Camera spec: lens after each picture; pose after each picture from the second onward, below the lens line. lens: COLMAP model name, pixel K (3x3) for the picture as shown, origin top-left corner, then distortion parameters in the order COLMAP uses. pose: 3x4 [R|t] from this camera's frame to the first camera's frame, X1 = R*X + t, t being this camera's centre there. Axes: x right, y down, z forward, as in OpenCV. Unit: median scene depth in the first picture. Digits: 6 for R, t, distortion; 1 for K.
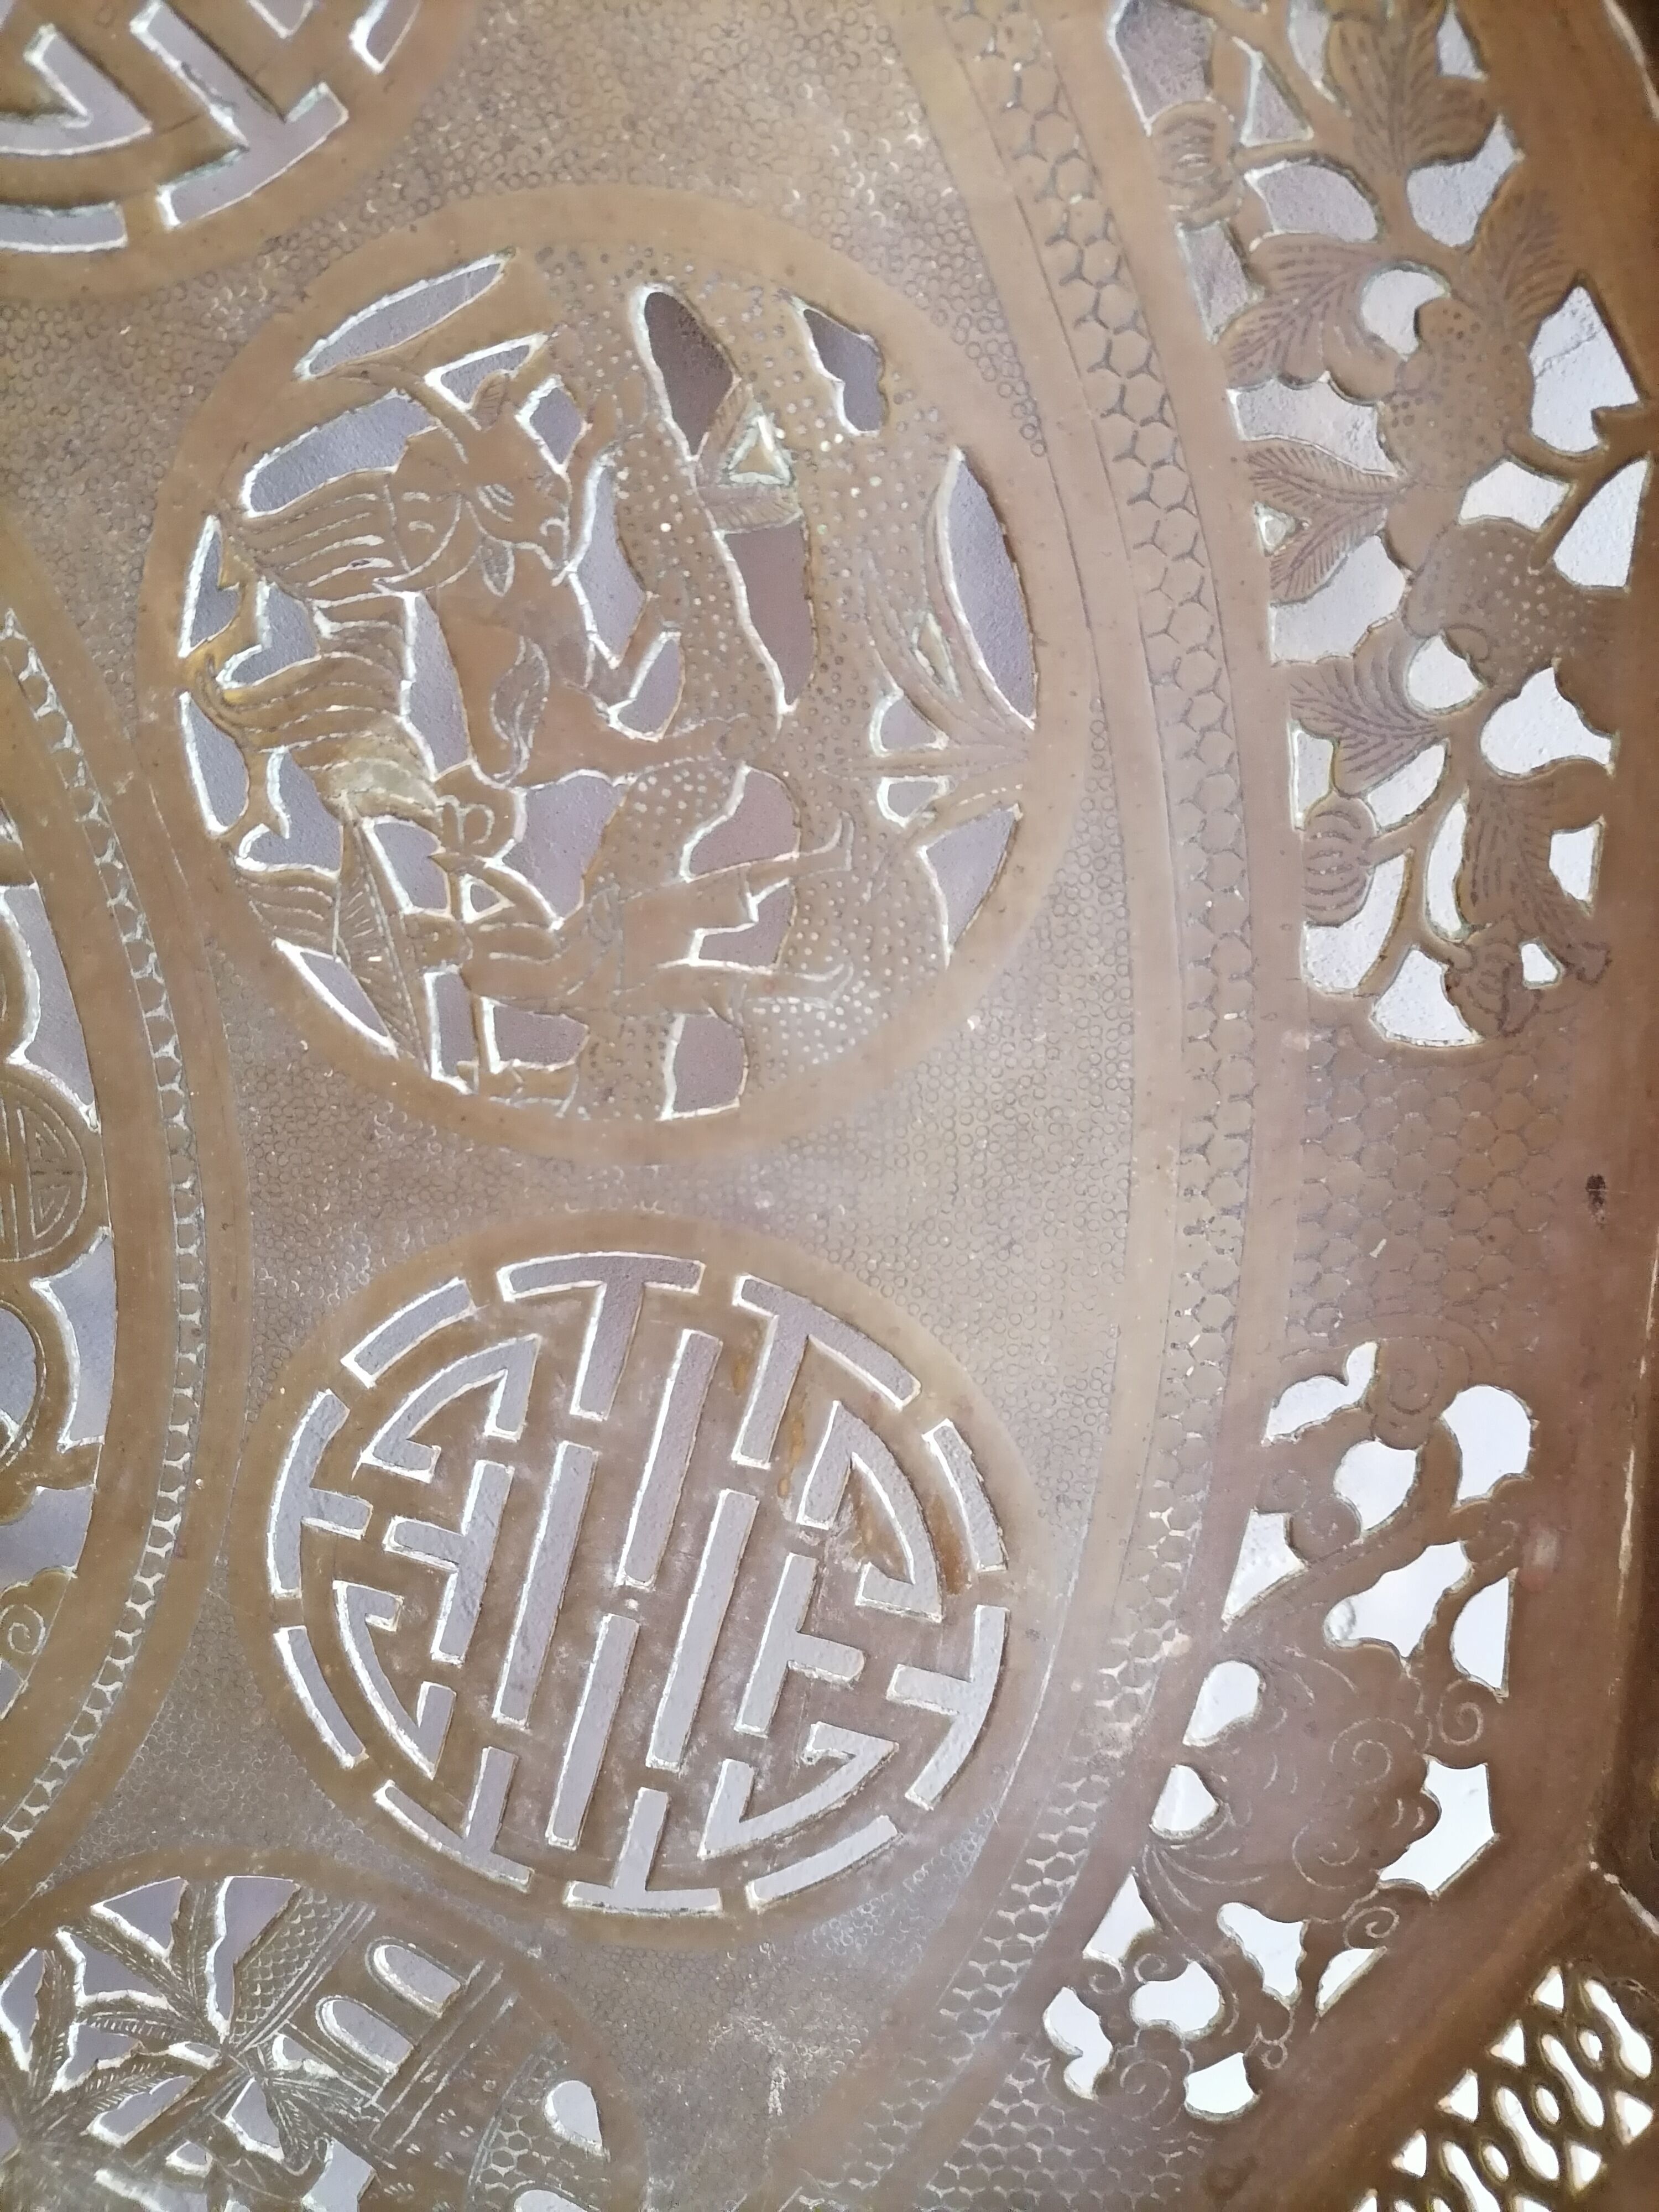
lens RADIAL K [[1692.9, 0, 829.5], [0, 1692.9, 1106.0], [0, 0, 1]] dist [-0.001681, -0.005841]
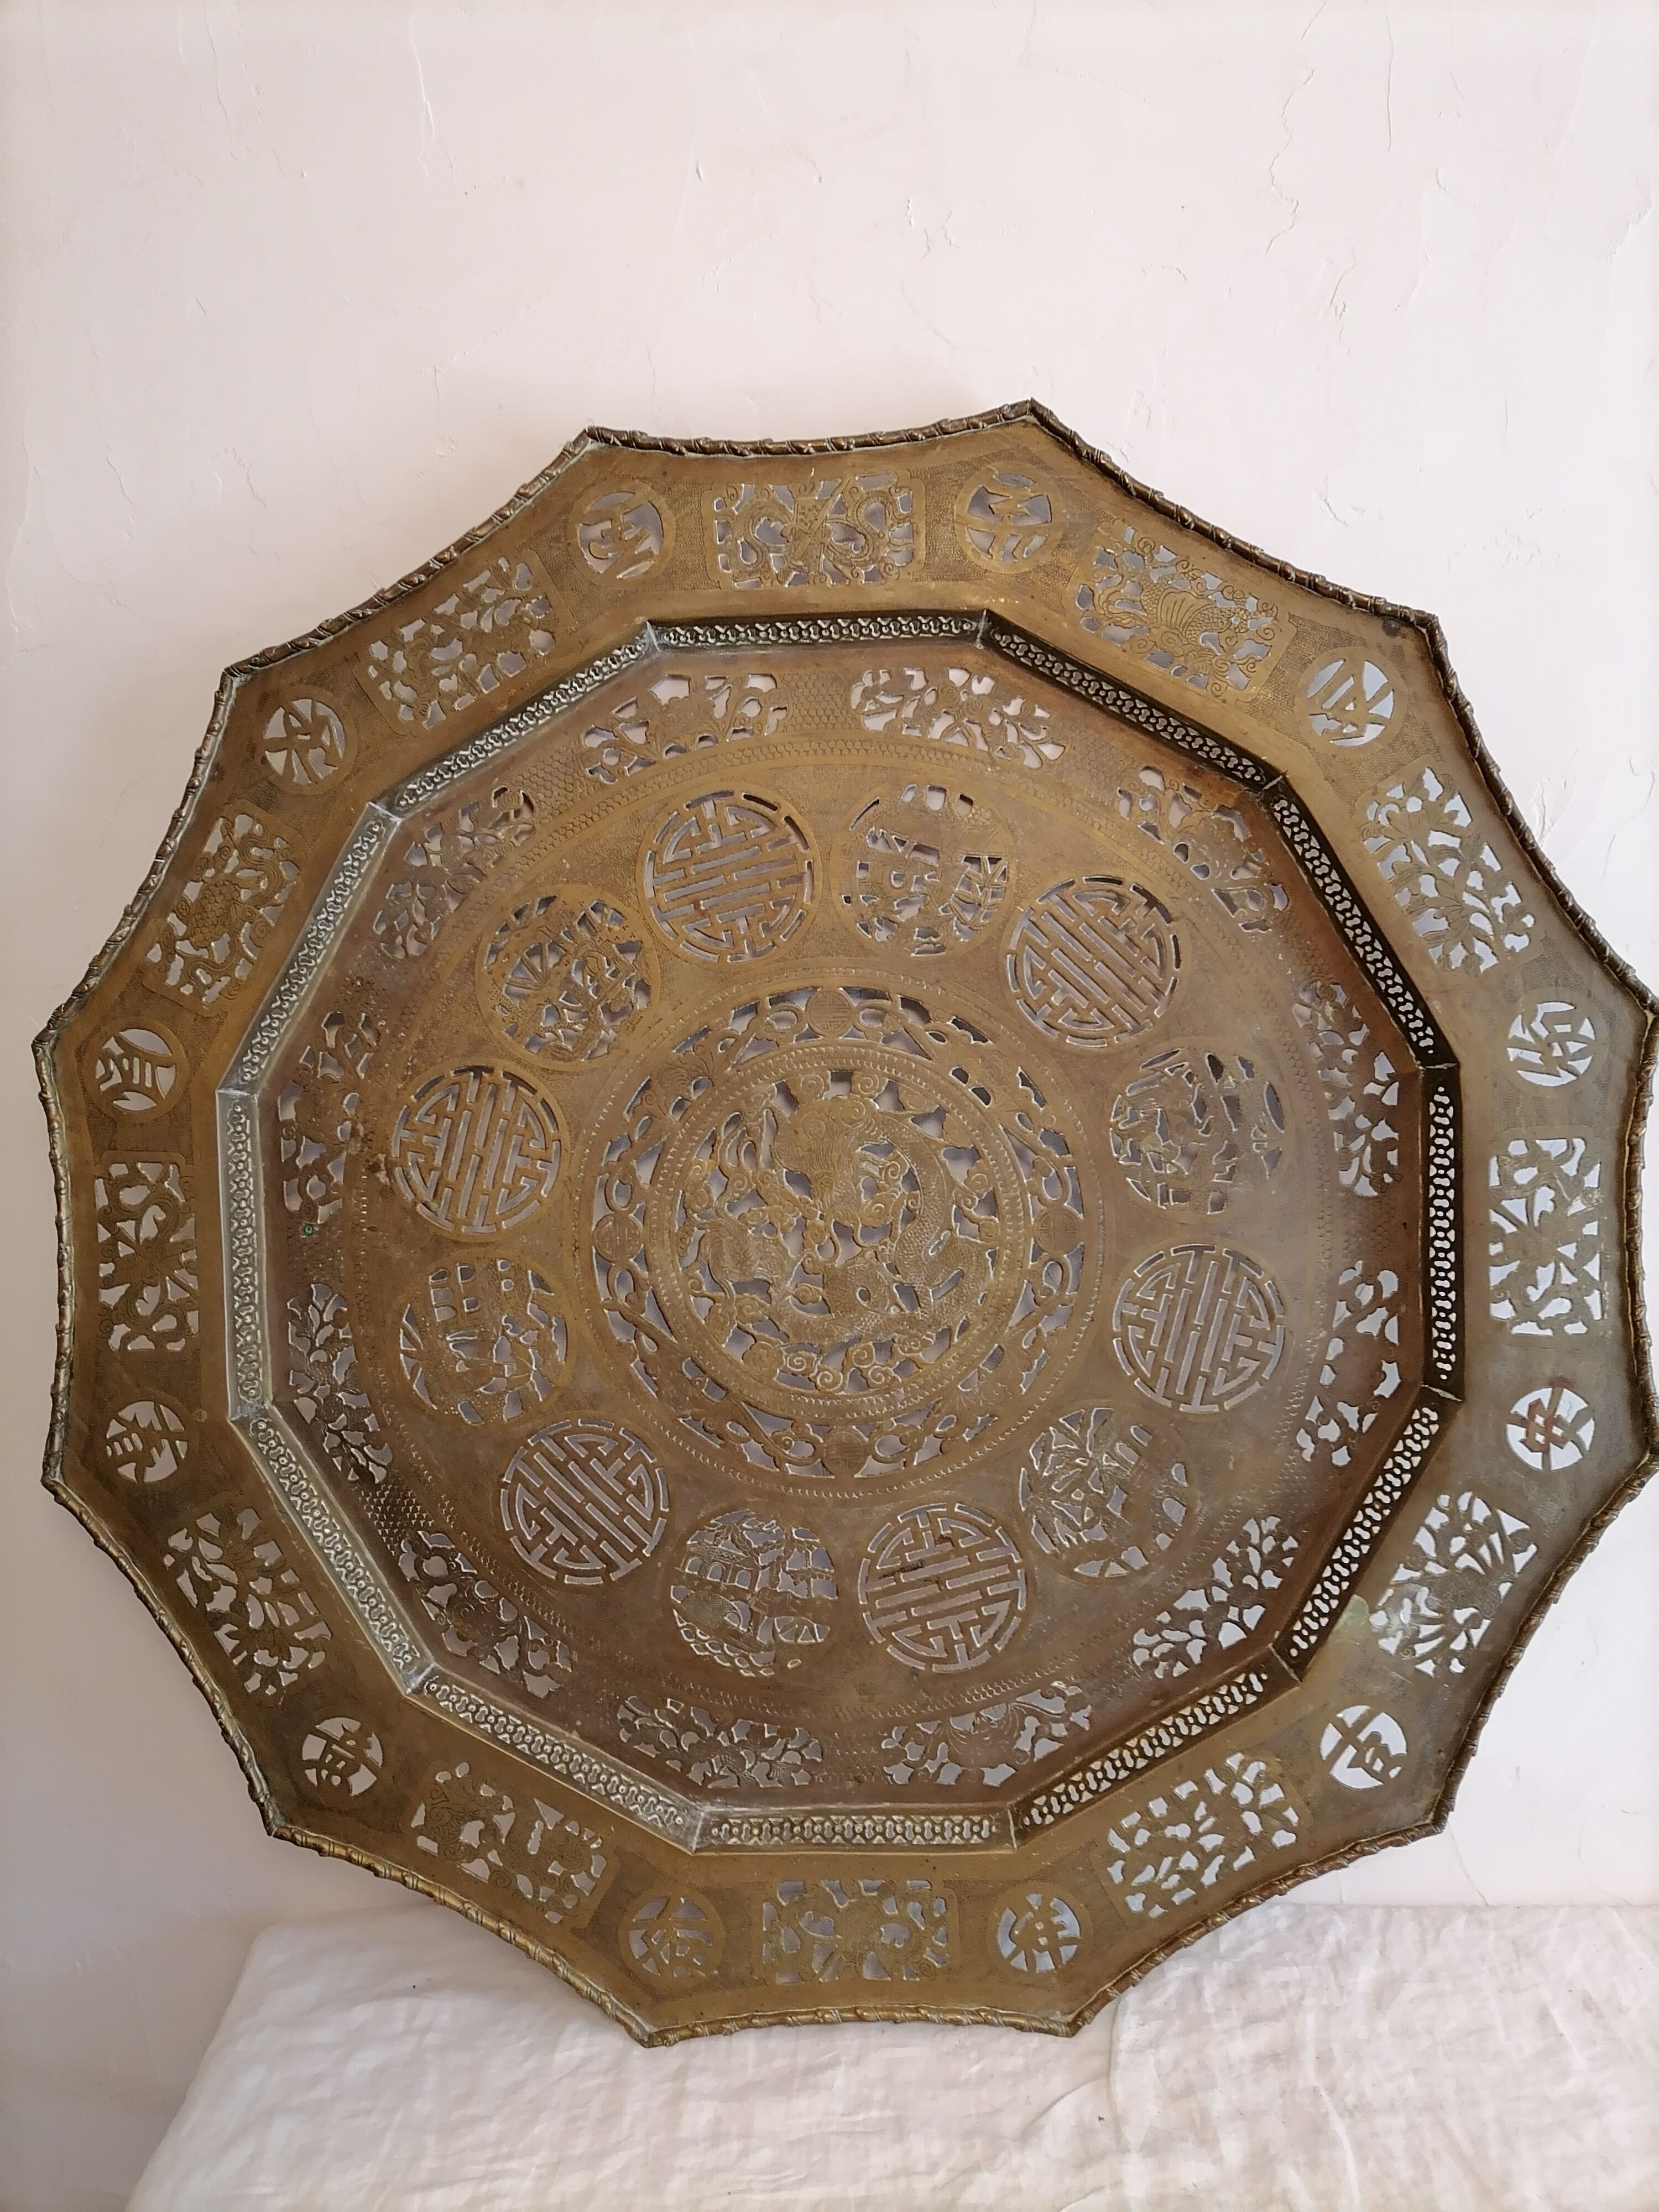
lens RADIAL K [[1674.4, 0, 829.5], [0, 1674.4, 1106.0], [0, 0, 1]] dist [0.086127, -0.193120]
pose [[0.999210, -0.013442, 0.037411, -1.206747], [0.021307, 0.975595, -0.218541, 0.652254], [-0.033561, 0.219166, 0.975110, -3.290120]]
